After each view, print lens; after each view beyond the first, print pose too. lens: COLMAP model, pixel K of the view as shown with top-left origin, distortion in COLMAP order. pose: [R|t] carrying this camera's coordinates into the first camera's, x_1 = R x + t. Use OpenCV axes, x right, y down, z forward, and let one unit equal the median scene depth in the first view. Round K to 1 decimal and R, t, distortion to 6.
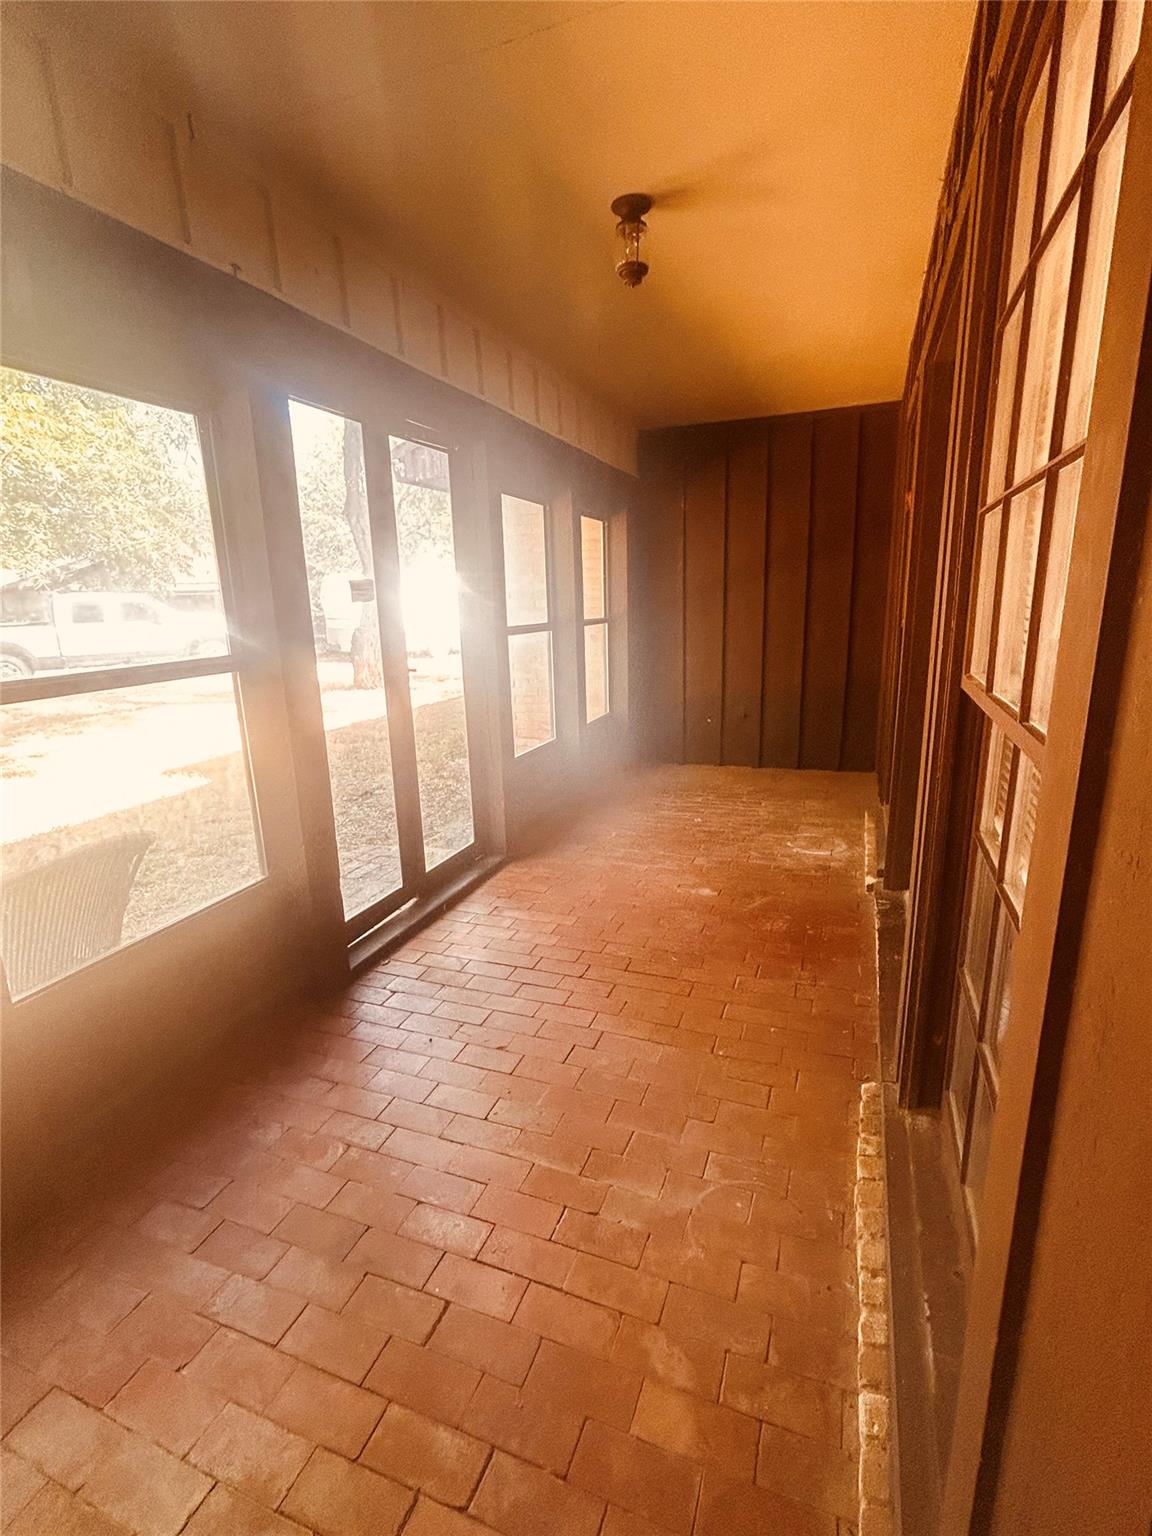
lens RADIAL K [[706.3, 0, 580.3], [0, 706.3, 764.8], [0, 0, 1]] dist [0.003557, 0.000116]
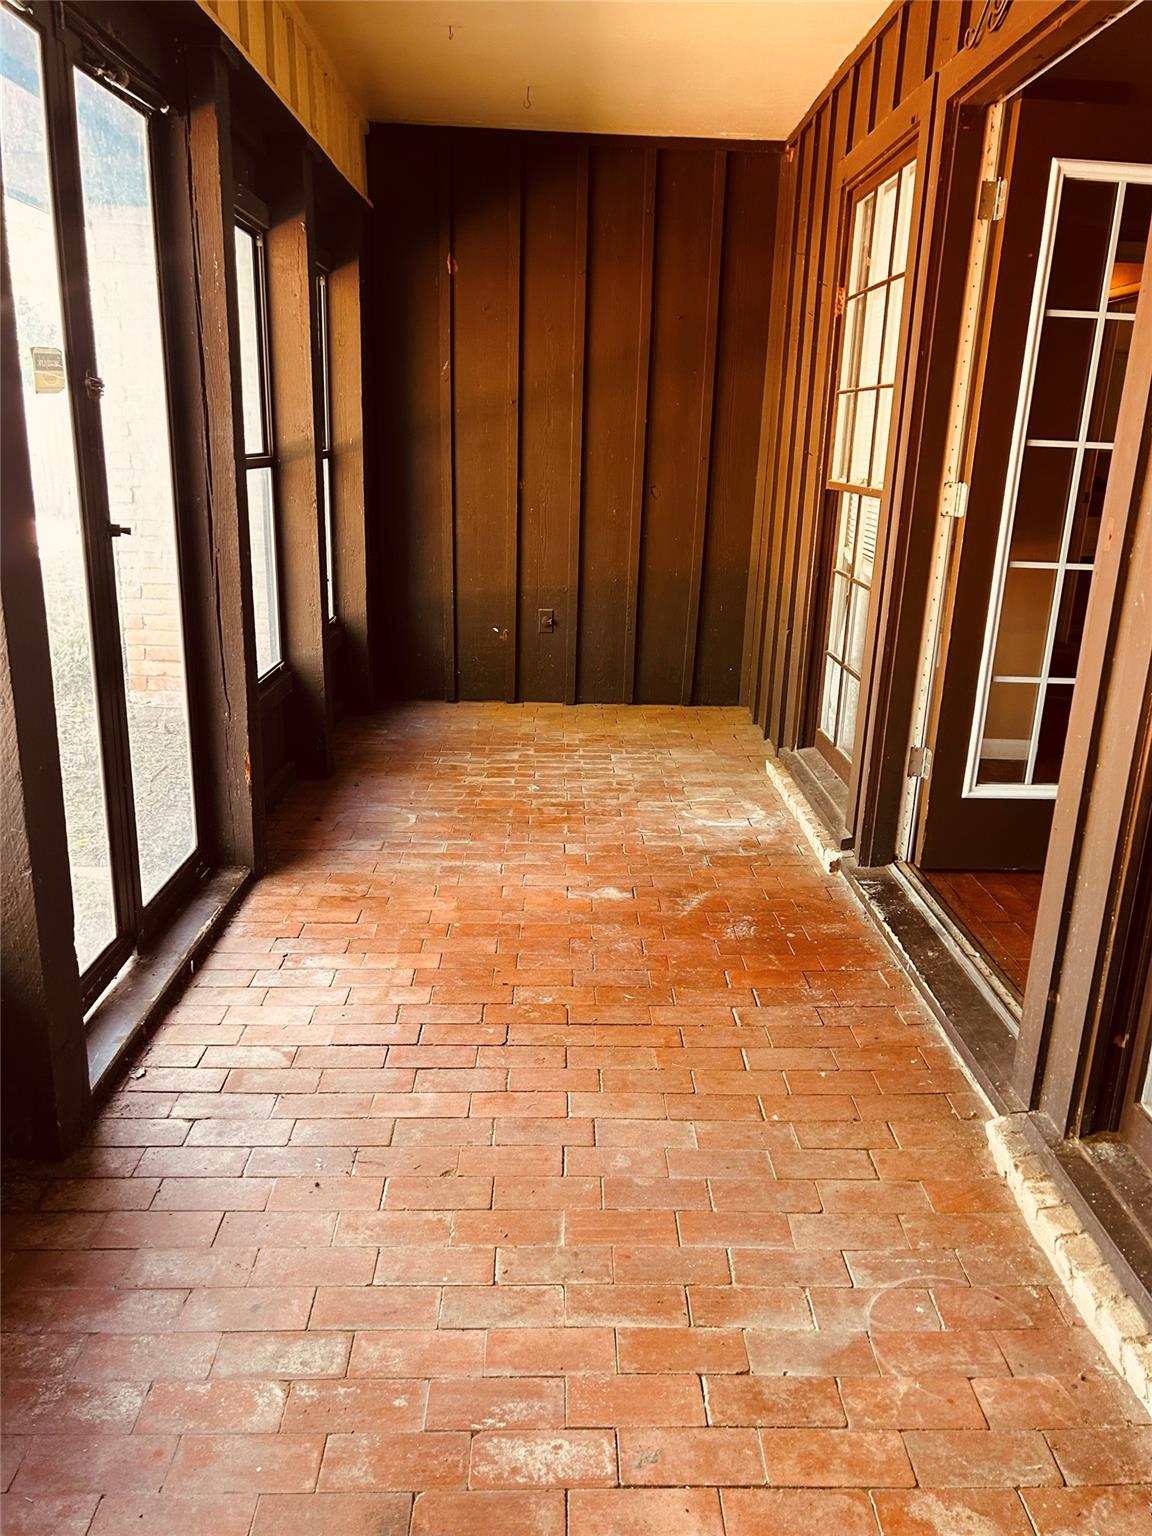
lens RADIAL K [[1161.6, 0, 583.1], [0, 1161.6, 778.8], [0, 0, 1]] dist [0.065099, -0.076593]
pose [[0.919283, -0.054344, 0.389827, -0.249332], [0.030836, 0.997322, 0.066315, 0.003798], [-0.392387, -0.048941, 0.918497, 0.041077]]
